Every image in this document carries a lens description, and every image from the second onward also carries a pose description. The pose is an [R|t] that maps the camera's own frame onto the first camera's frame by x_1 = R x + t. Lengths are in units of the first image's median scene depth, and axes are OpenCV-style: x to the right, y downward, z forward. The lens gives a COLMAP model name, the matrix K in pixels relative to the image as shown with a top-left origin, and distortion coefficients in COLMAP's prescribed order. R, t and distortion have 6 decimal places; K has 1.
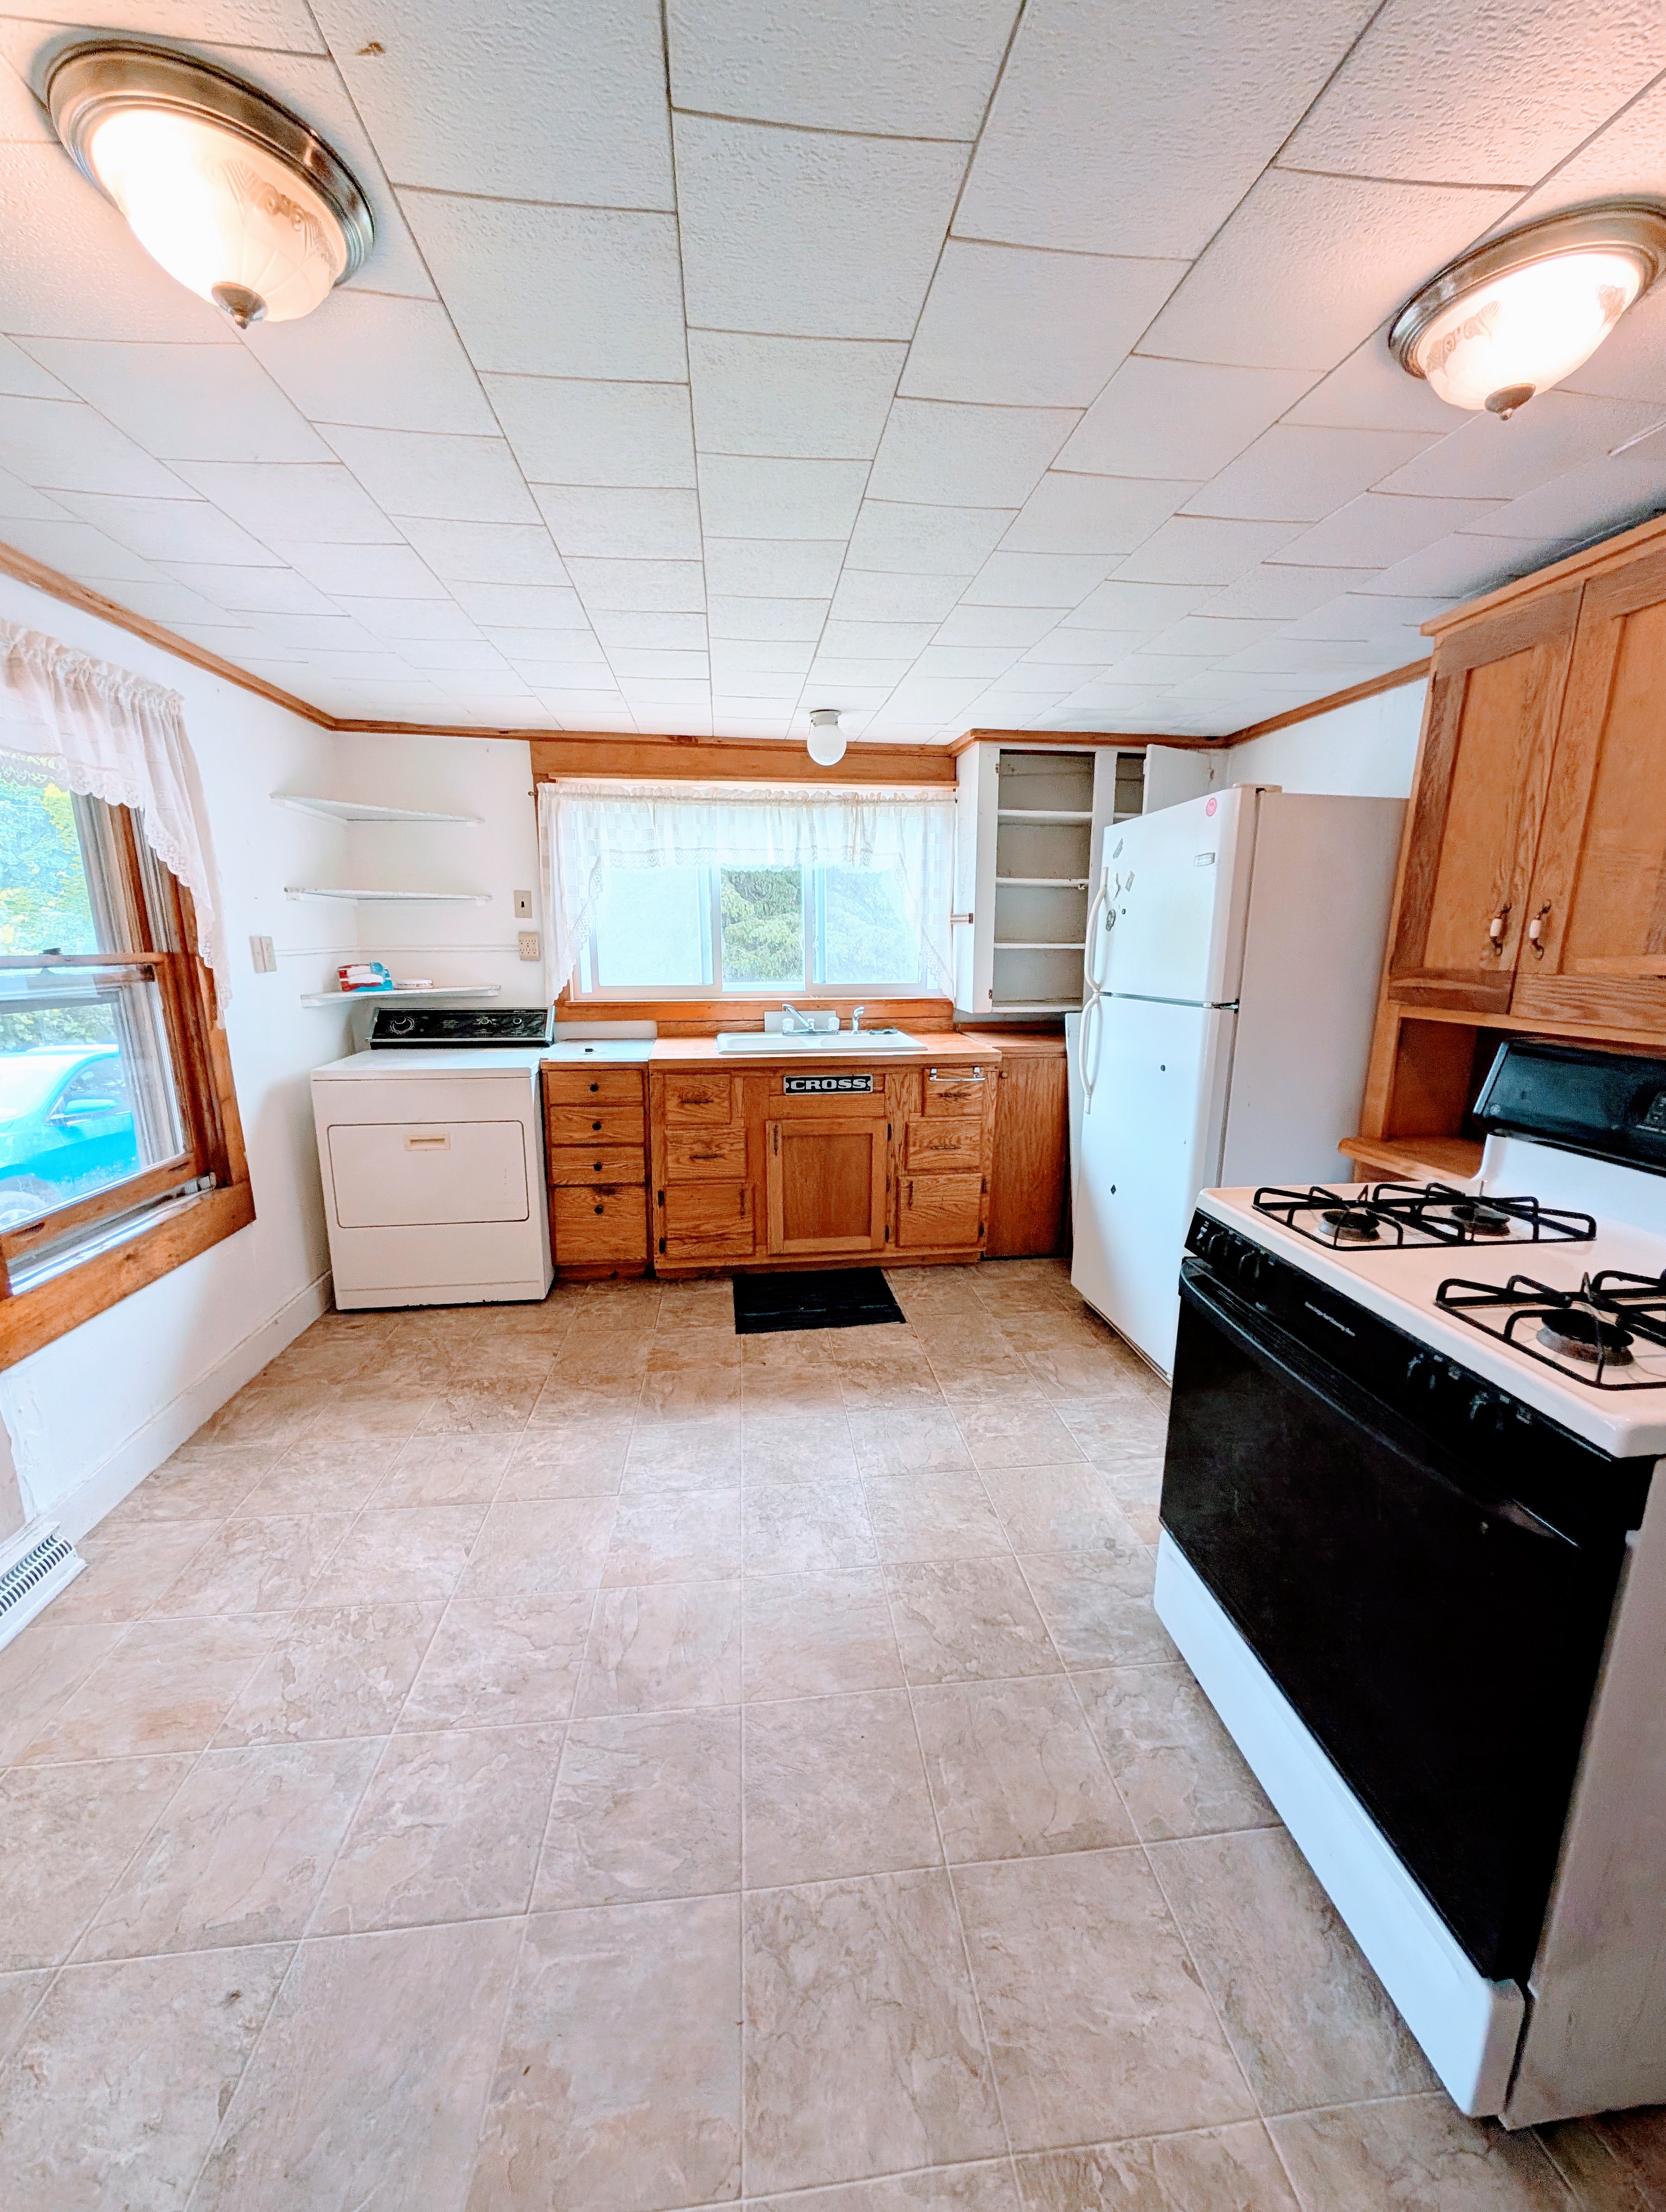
lens RADIAL K [[824.4, 0, 828.3], [0, 824.4, 1107.0], [0, 0, 1]] dist [-0.001977, 0.000458]
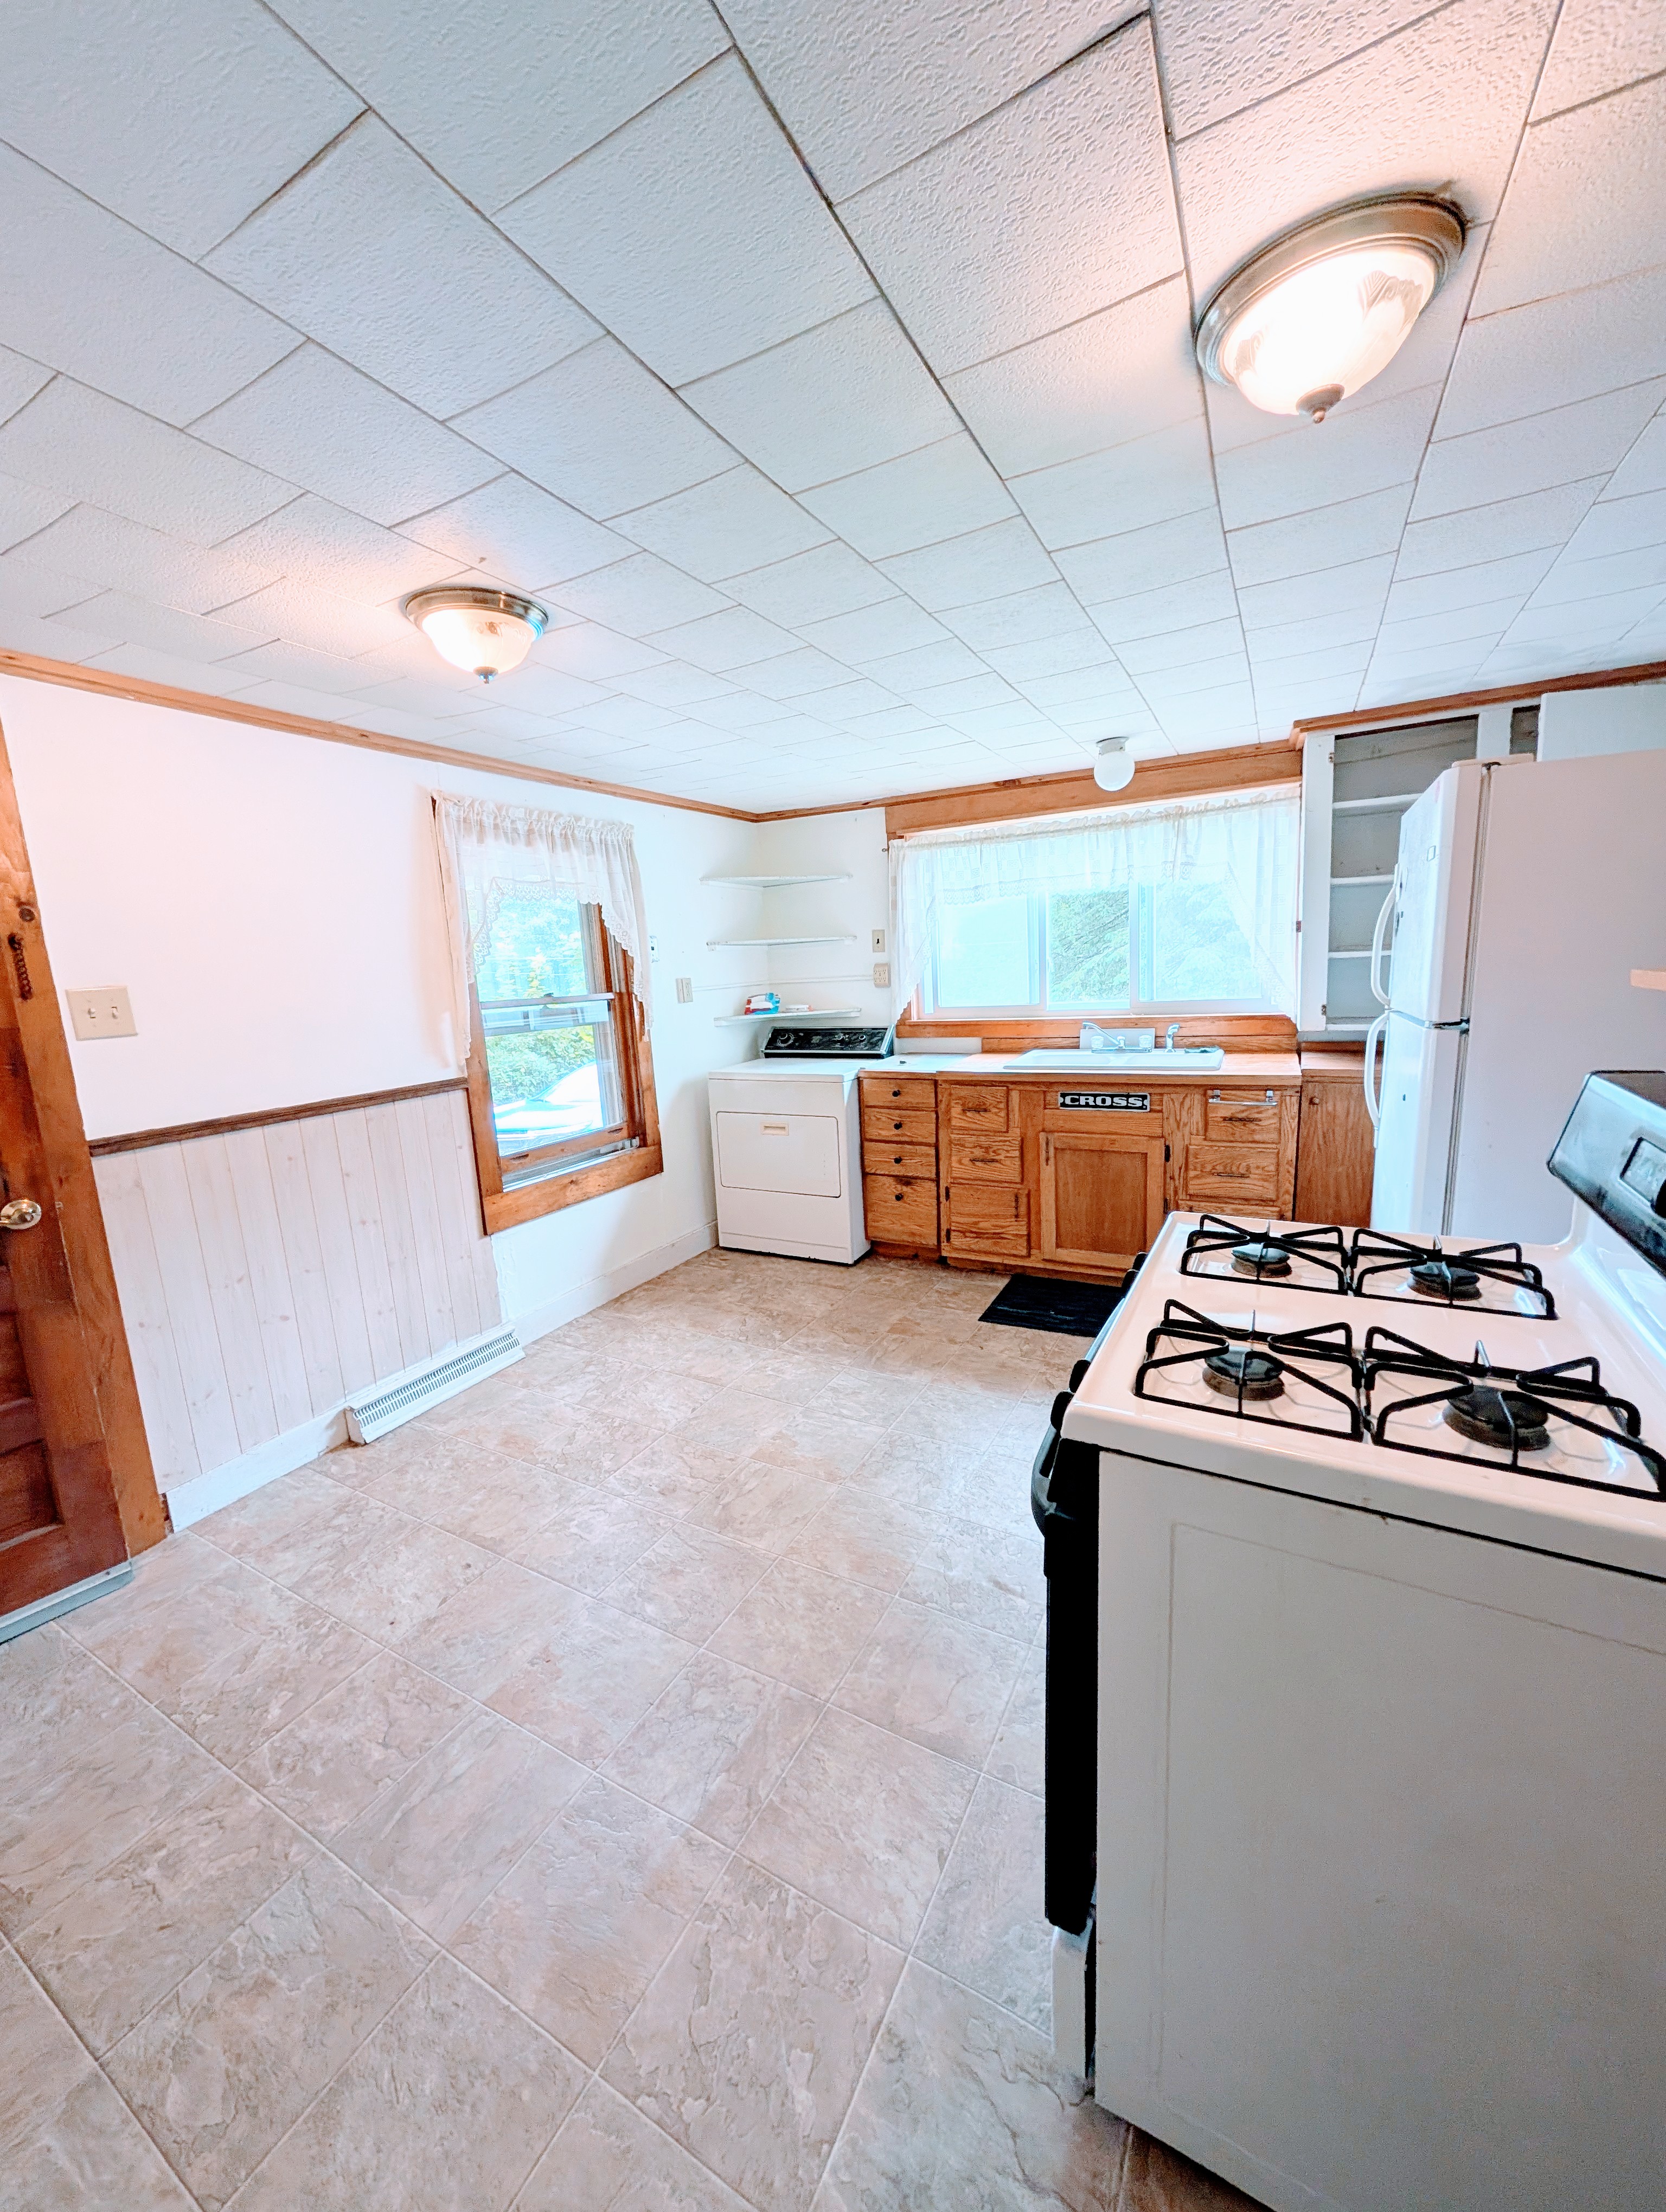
lens RADIAL K [[824.4, 0, 831.0], [0, 824.4, 1107.4], [0, 0, 1]] dist [-0.001977, 0.000458]
pose [[0.817920, 0.054639, -0.572731, 0.321245], [-0.064117, 0.997936, 0.003638, -0.001849], [0.571747, 0.033746, 0.819735, -0.029100]]
